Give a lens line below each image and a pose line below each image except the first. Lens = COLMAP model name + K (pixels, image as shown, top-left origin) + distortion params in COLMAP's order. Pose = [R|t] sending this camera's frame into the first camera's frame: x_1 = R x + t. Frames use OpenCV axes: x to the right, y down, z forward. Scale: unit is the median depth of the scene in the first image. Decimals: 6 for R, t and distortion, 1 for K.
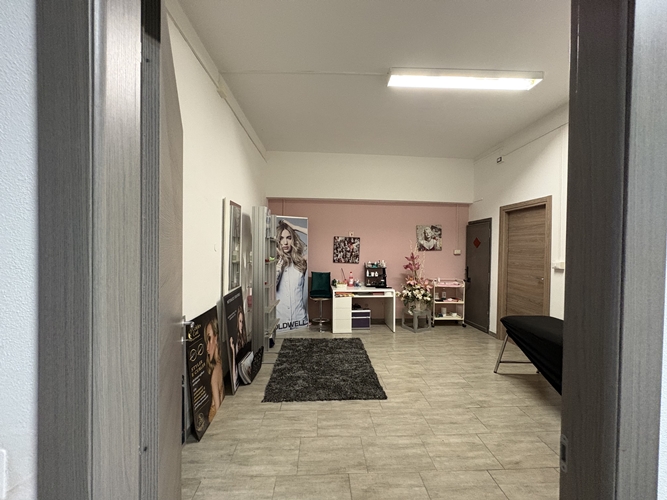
lens RADIAL K [[264.4, 0, 333.7], [0, 264.4, 251.2], [0, 0, 1]] dist [-0.000020, 0.000193]
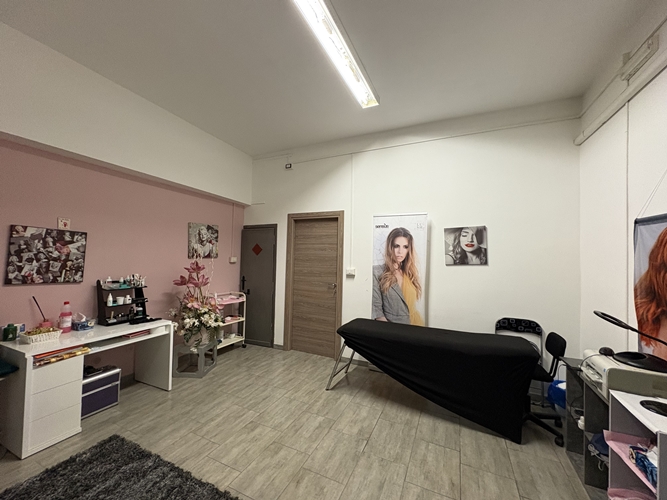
lens RADIAL K [[264.4, 0, 333.7], [0, 264.4, 251.5], [0, 0, 1]] dist [-0.000020, 0.000193]
pose [[0.464357, 0.025286, 0.885287, -0.150093], [-0.003805, 0.999640, -0.026557, -0.002461], [-0.885640, 0.008964, 0.464286, 0.378972]]
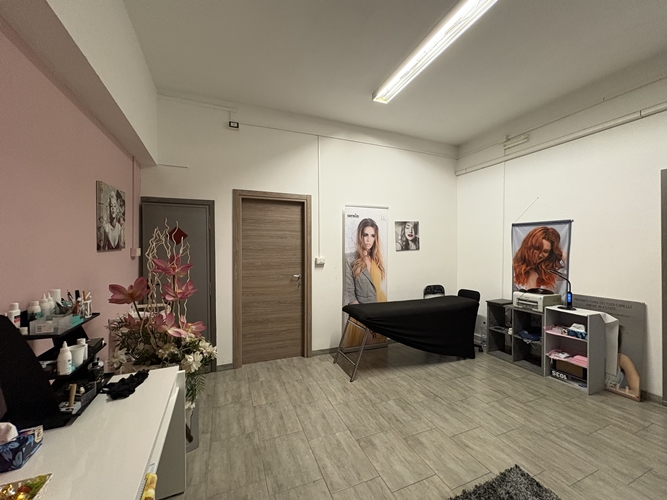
lens RADIAL K [[264.4, 0, 334.0], [0, 264.4, 250.8], [0, 0, 1]] dist [-0.000020, 0.000193]
pose [[-0.331604, -0.009202, 0.943374, -0.154263], [0.015067, 0.999773, 0.015048, -0.002617], [-0.943298, 0.019204, -0.331390, 0.941222]]
